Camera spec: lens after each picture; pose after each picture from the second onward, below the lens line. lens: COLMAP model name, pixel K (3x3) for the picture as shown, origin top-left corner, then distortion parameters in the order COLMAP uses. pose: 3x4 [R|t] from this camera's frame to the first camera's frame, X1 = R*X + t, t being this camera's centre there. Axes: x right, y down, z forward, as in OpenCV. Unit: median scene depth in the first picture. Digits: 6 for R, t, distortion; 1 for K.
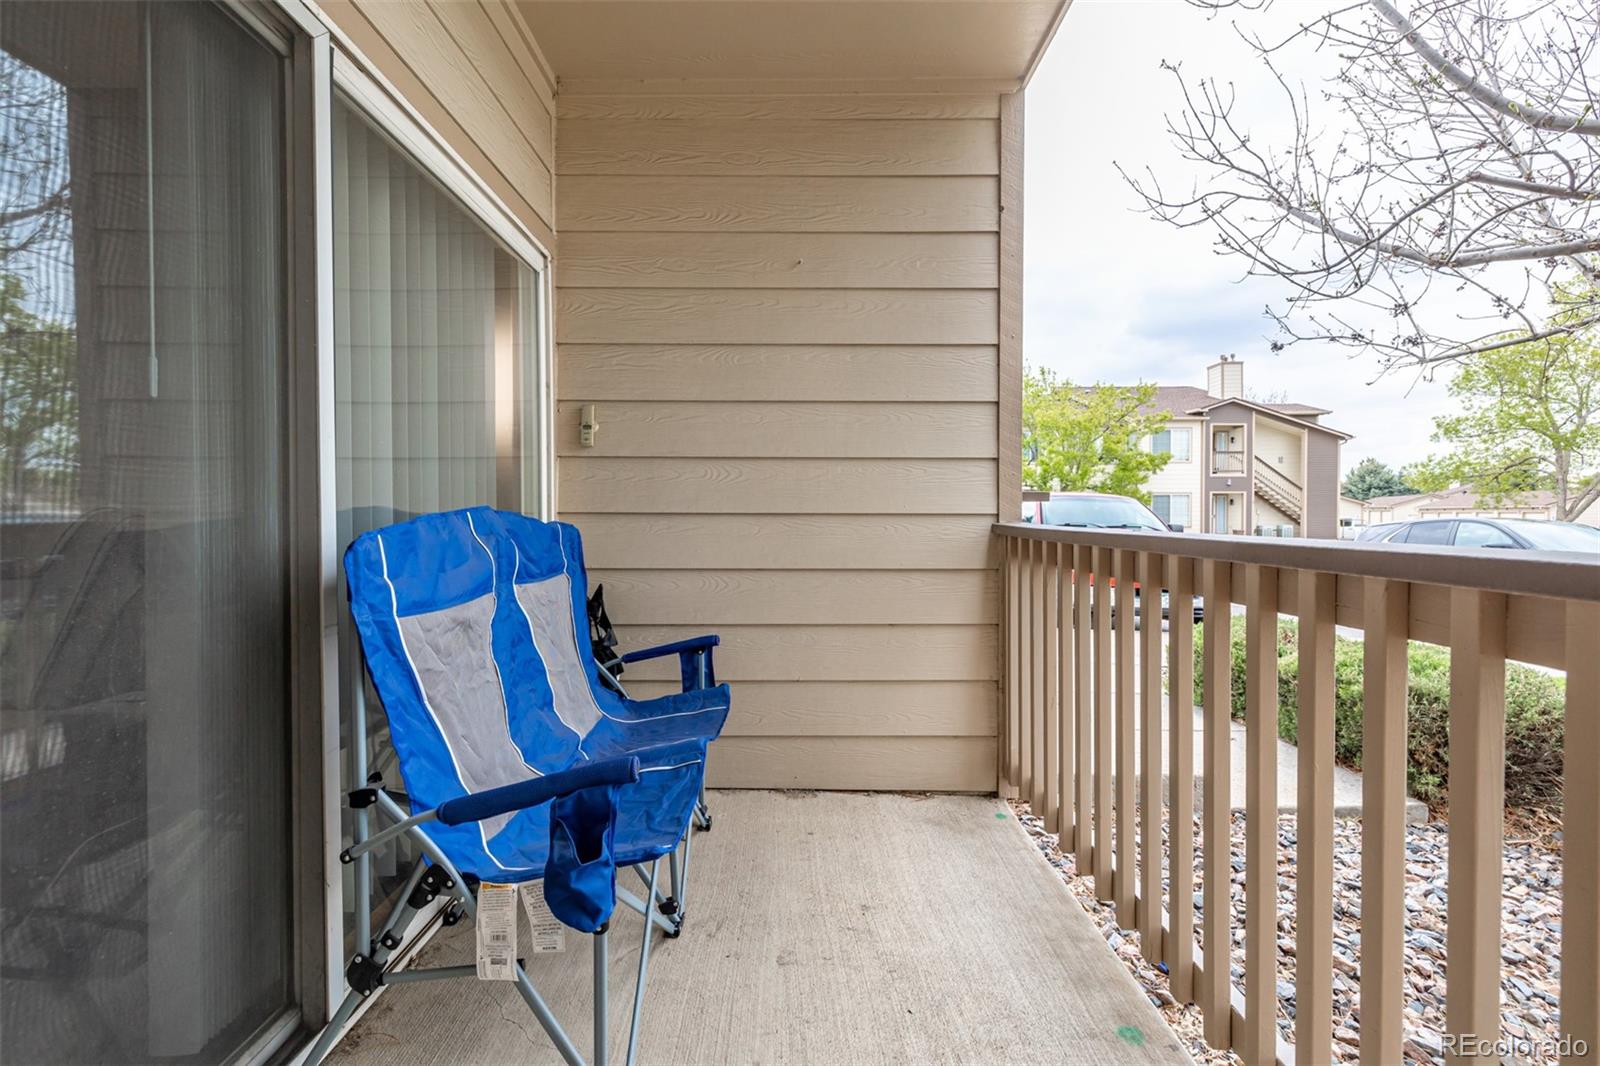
lens RADIAL K [[693.0, 0, 800.0], [0, 693.0, 533.0], [0, 0, 1]] dist [0.000415, -0.000038]
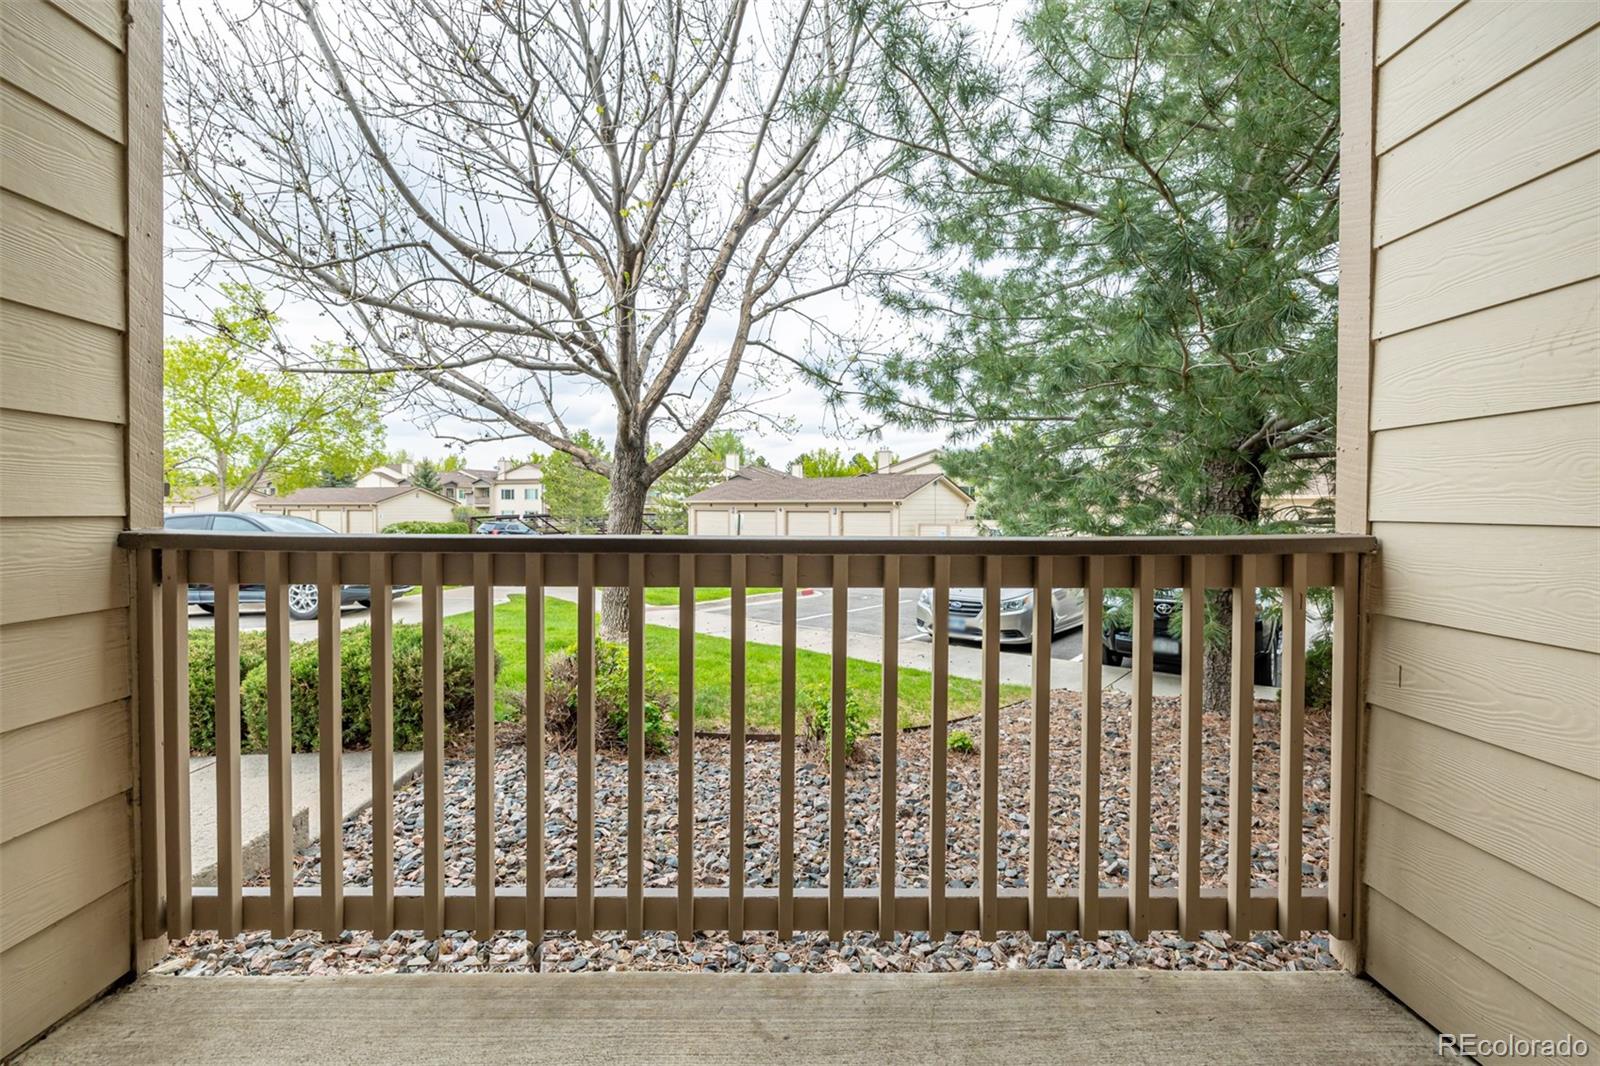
lens RADIAL K [[677.6, 0, 793.1], [0, 677.6, 517.6], [0, 0, 1]] dist [-0.001036, -0.000433]
pose [[-0.036720, -0.010705, 0.999268, -0.325797], [0.021362, 0.999706, 0.011494, -0.020123], [-0.999097, 0.021769, -0.036481, 0.430770]]
